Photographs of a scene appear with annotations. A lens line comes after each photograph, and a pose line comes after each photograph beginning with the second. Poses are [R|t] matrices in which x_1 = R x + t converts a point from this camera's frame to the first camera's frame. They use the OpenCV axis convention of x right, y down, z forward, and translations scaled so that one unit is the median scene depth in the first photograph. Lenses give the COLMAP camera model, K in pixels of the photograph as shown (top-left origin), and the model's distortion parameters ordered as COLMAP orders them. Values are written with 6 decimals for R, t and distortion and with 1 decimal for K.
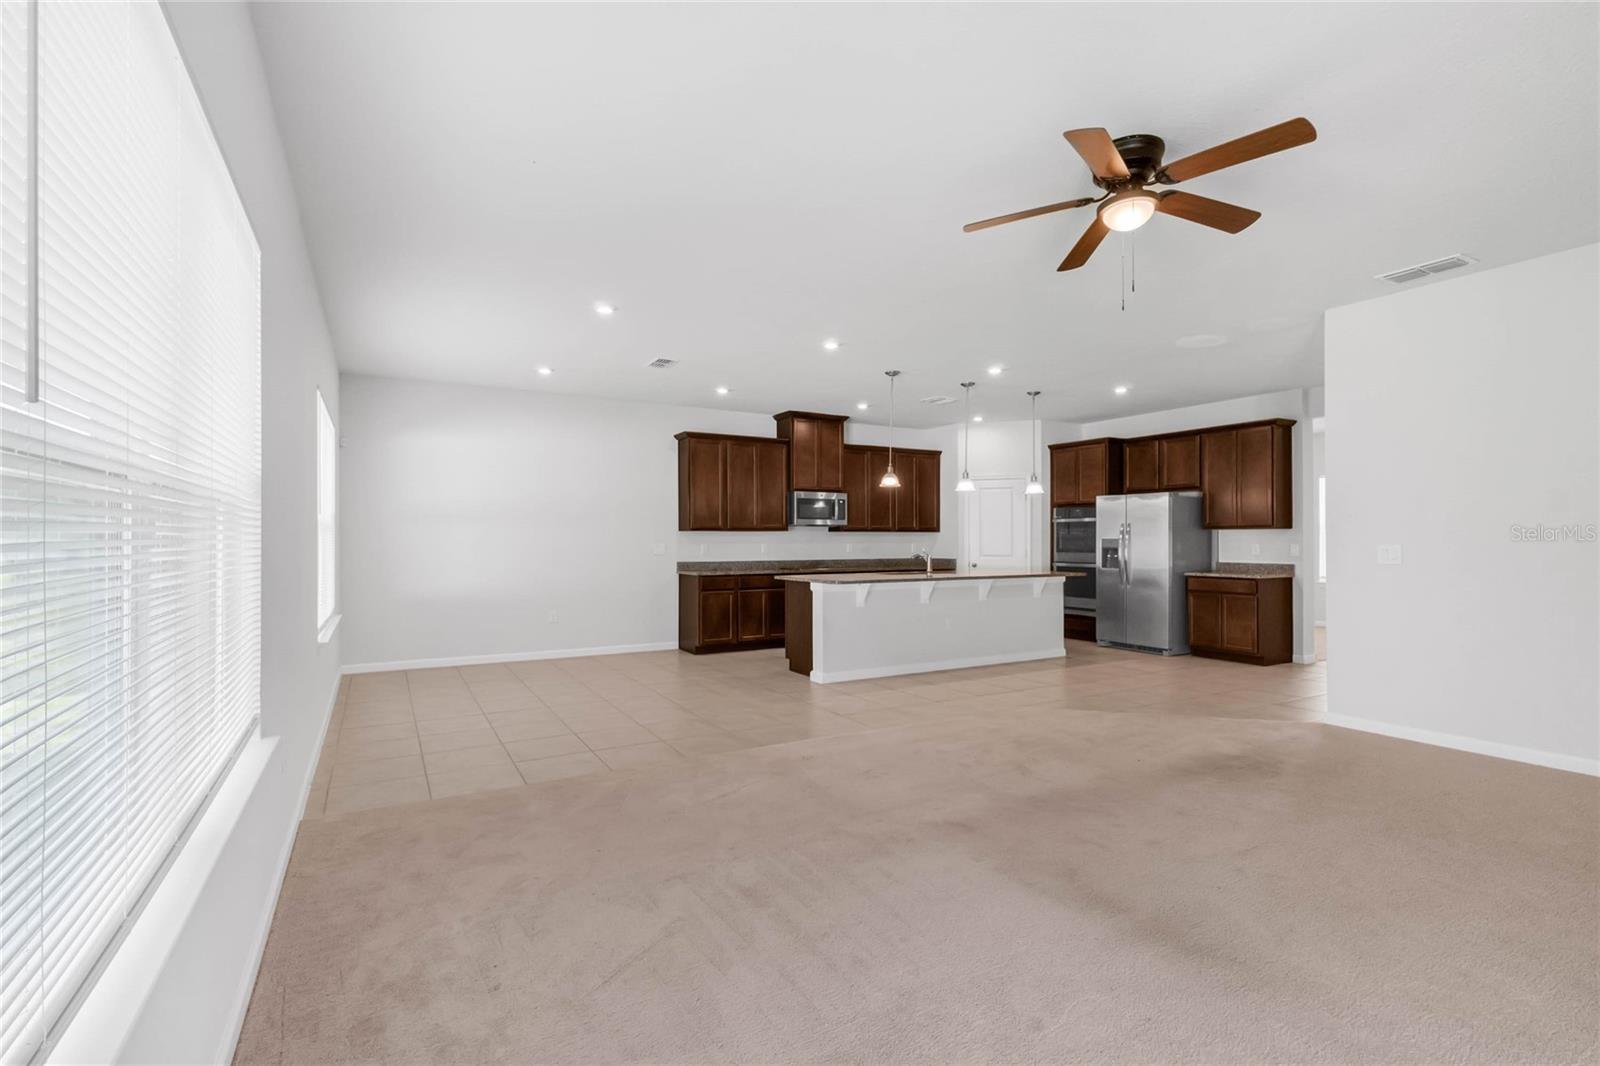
lens RADIAL K [[700.4, 0, 802.3], [0, 700.4, 541.2], [0, 0, 1]] dist [-0.001024, -0.000307]
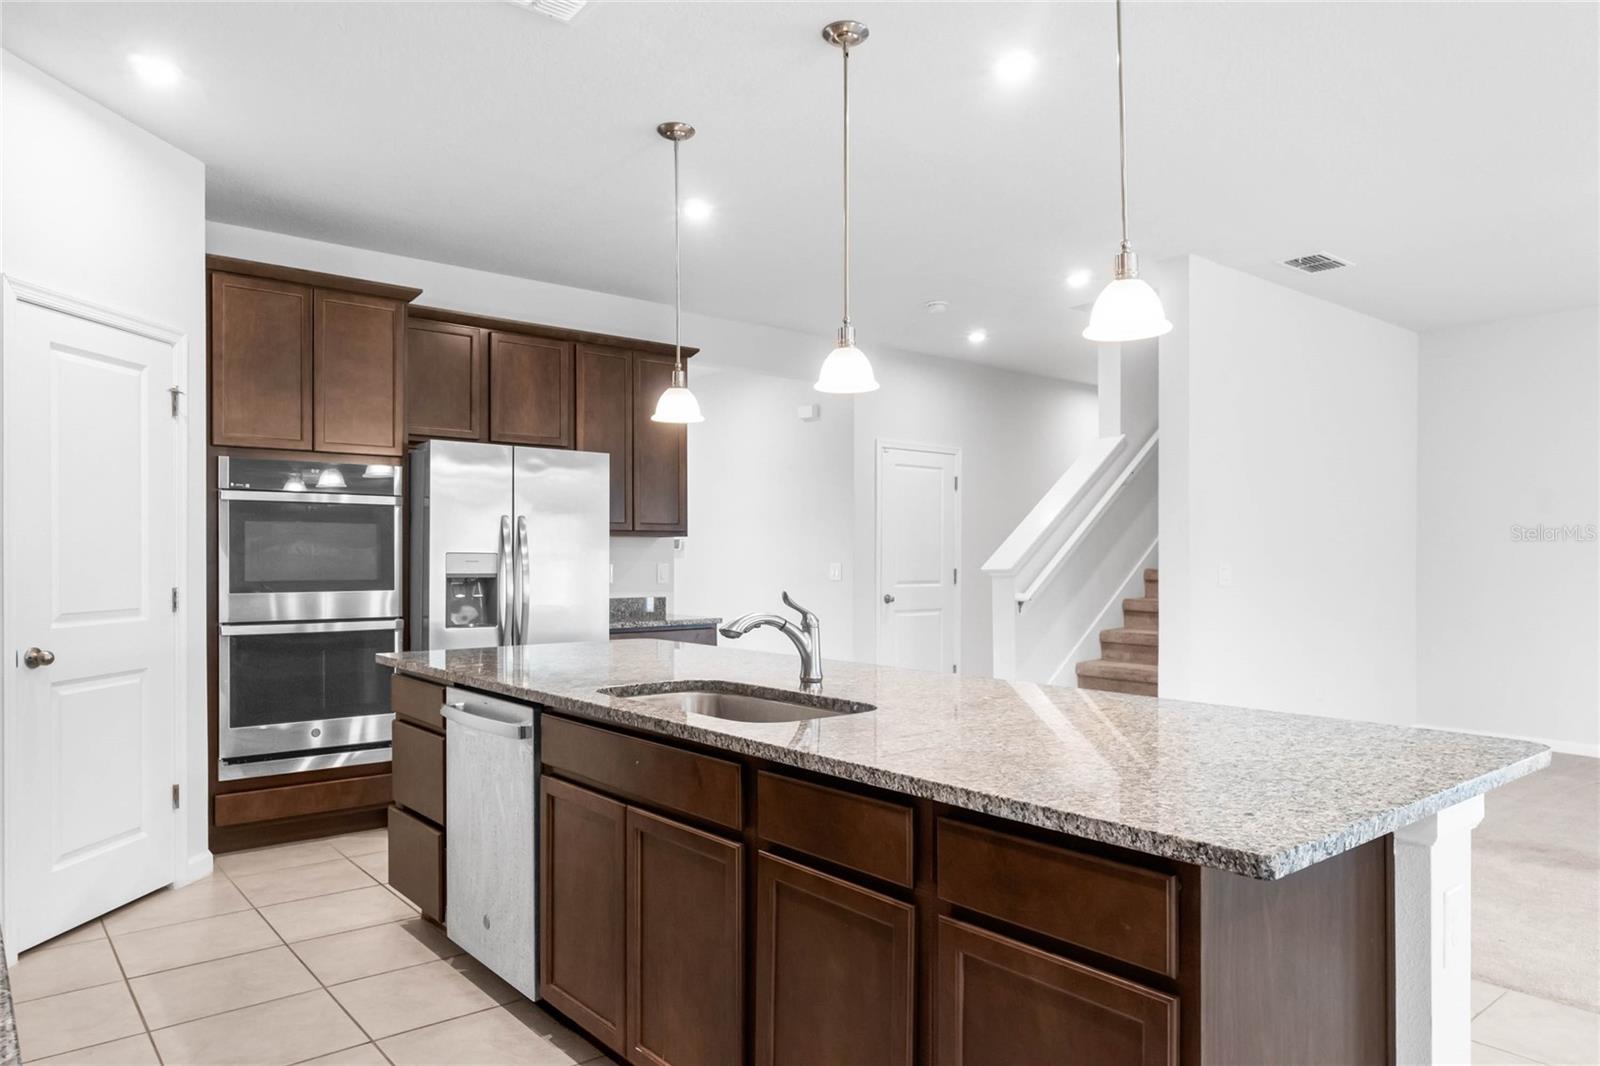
lens RADIAL K [[993.2, 0, 774.5], [0, 993.2, 549.7], [0, 0, 1]] dist [-0.001864, 0.001019]
pose [[-0.173892, 0.010535, 0.984708, -0.140172], [0.000020, 0.999943, -0.010694, 0.000654], [-0.984765, -0.001839, -0.173882, 0.888958]]
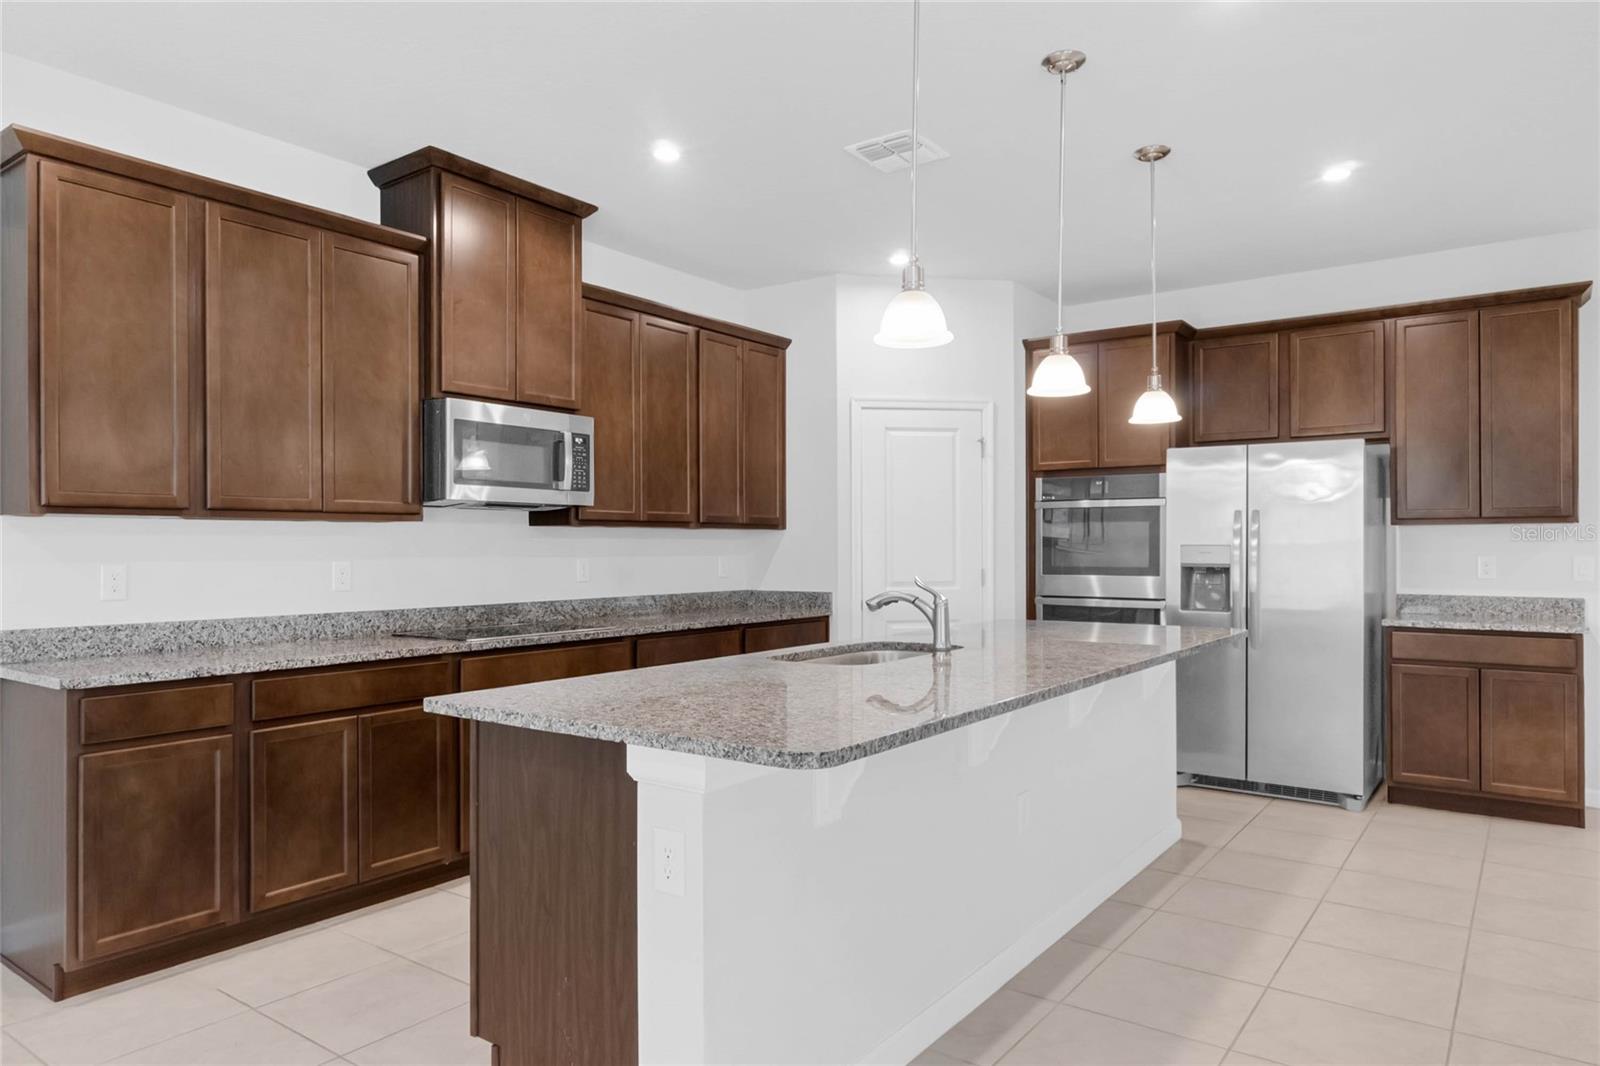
lens RADIAL K [[993.2, 0, 801.9], [0, 993.2, 543.8], [0, 0, 1]] dist [-0.001864, 0.001019]
pose [[0.912914, 0.000516, 0.408152, -0.047627], [0.001655, 0.999986, -0.004967, -0.001300], [-0.408149, 0.005210, 0.912900, 0.506264]]
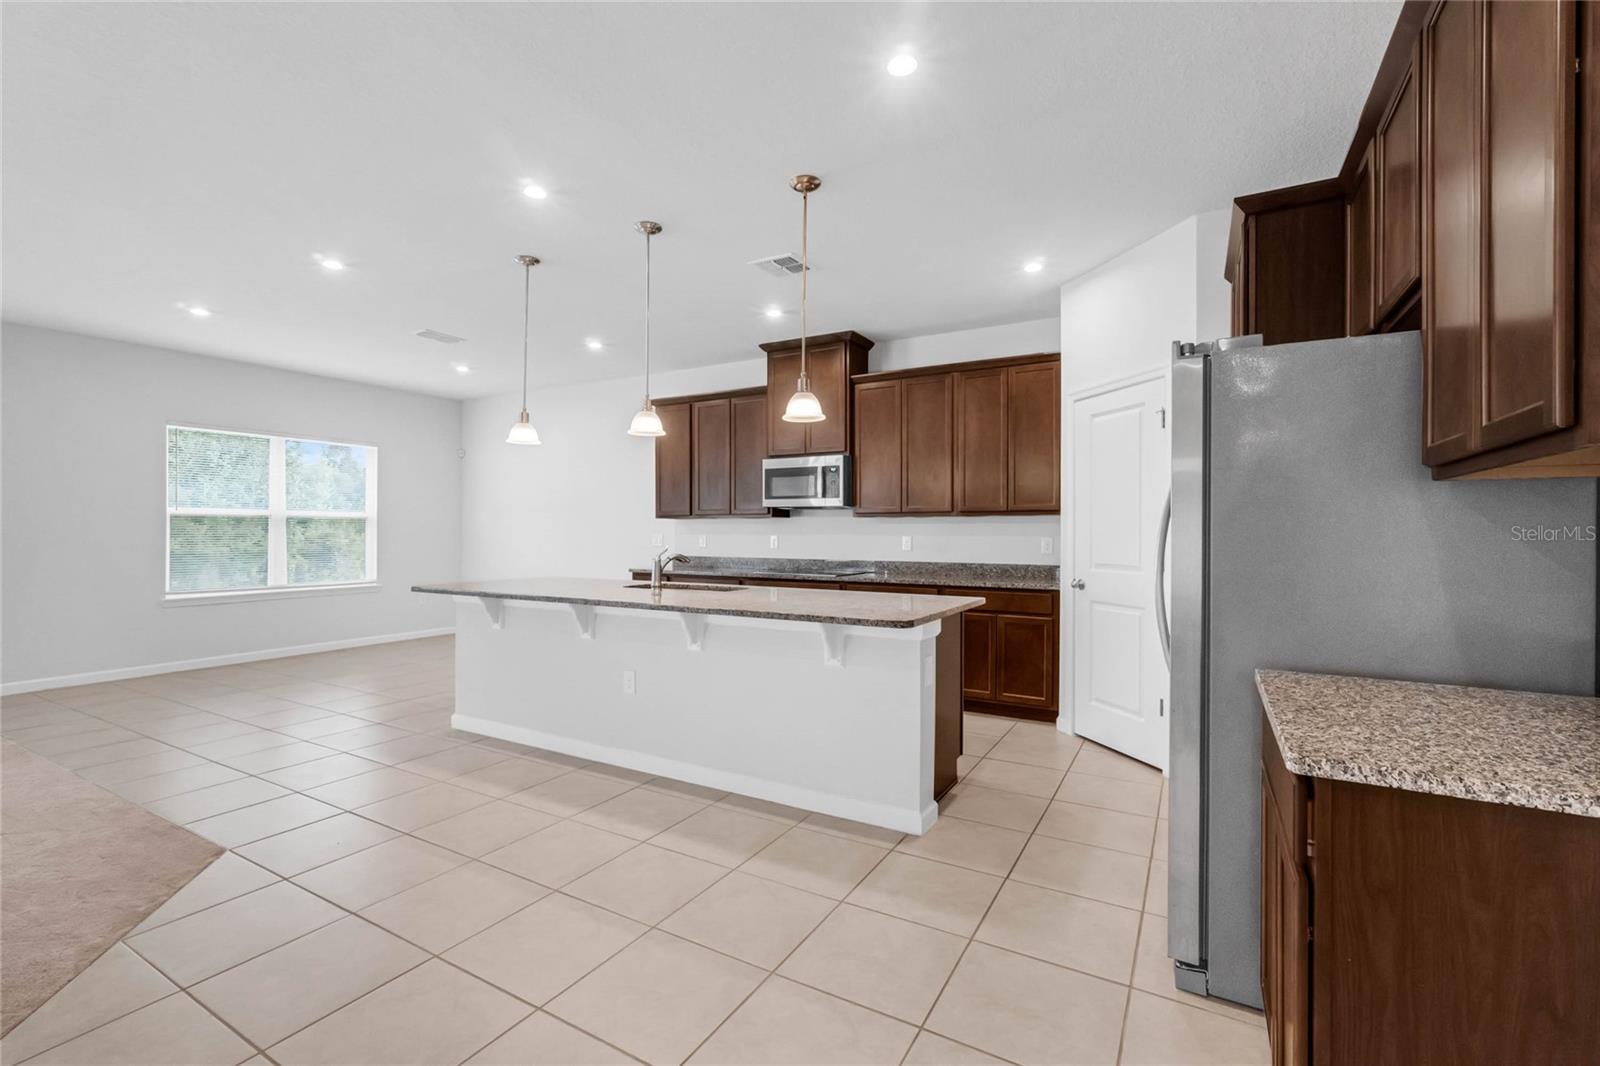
lens RADIAL K [[700.4, 0, 799.3], [0, 700.4, 533.8], [0, 0, 1]] dist [-0.001024, -0.000307]
pose [[0.515960, 0.005362, -0.856596, 0.596551], [-0.003271, 0.999985, 0.004290, -0.000968], [0.856606, 0.000589, 0.515970, 0.664737]]
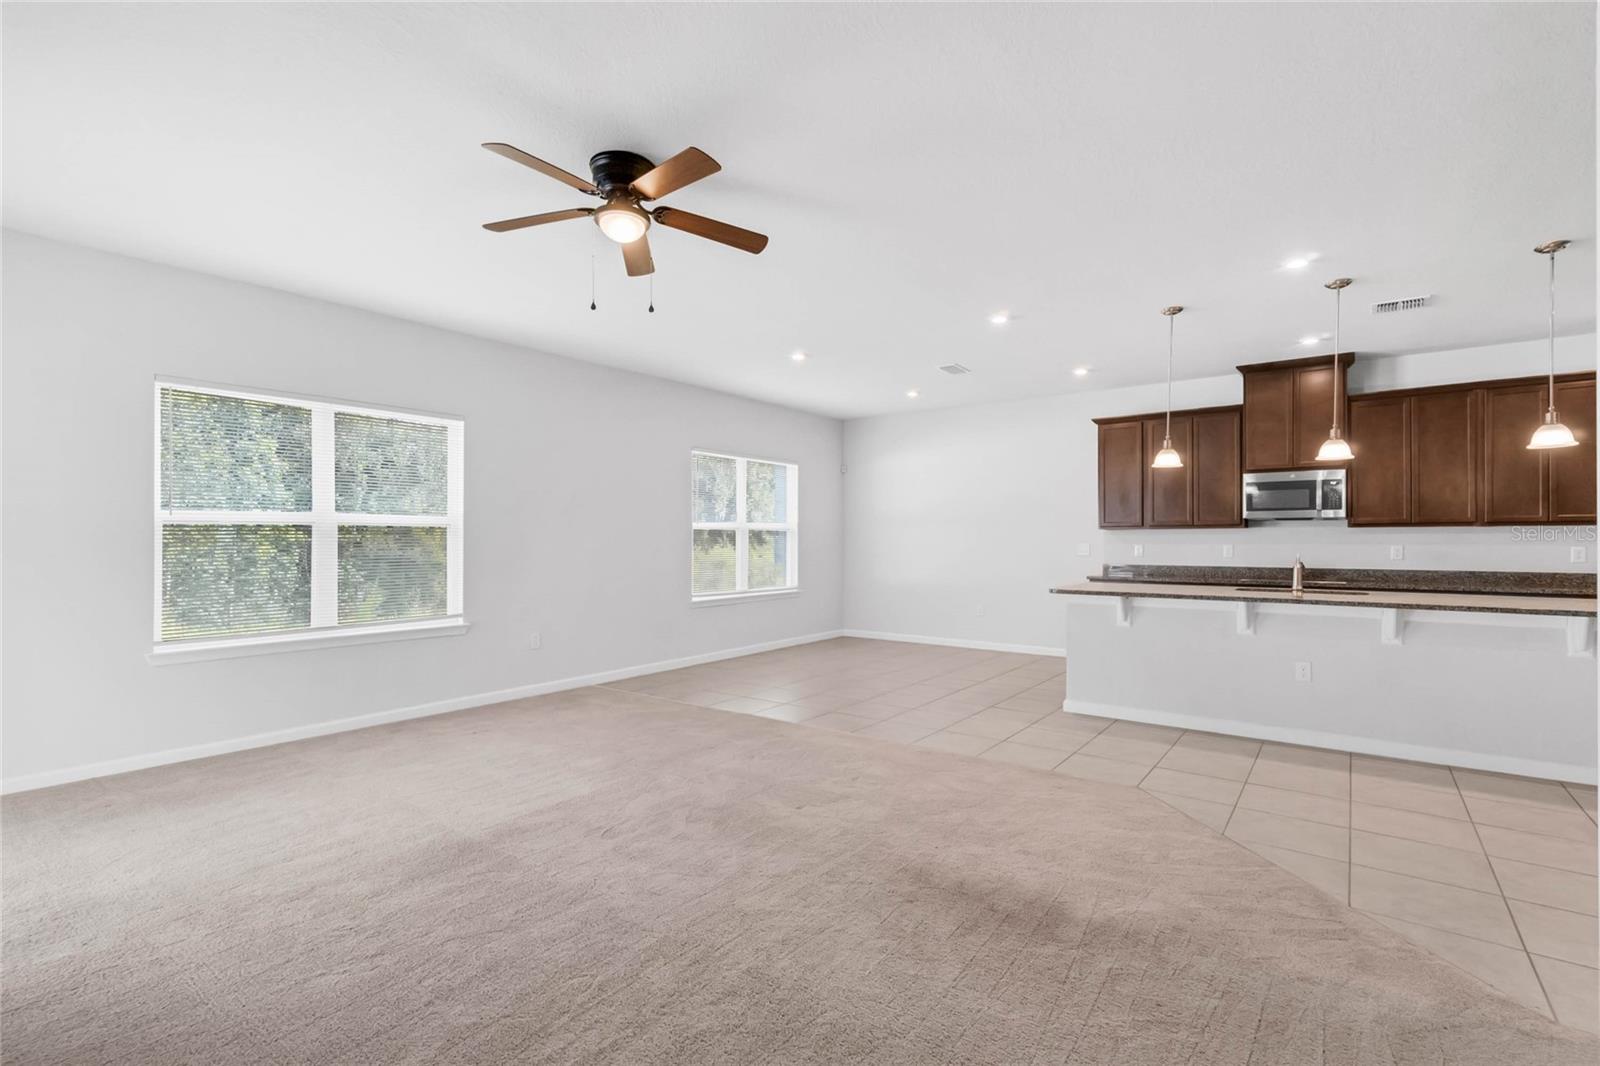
lens RADIAL K [[736.4, 0, 815.7], [0, 736.4, 544.4], [0, 0, 1]] dist [-0.004259, -0.000663]
pose [[0.414921, 0.005263, -0.909842, 0.505719], [-0.001320, 0.999986, 0.005183, -0.000400], [0.909857, -0.000949, 0.414922, 0.259798]]
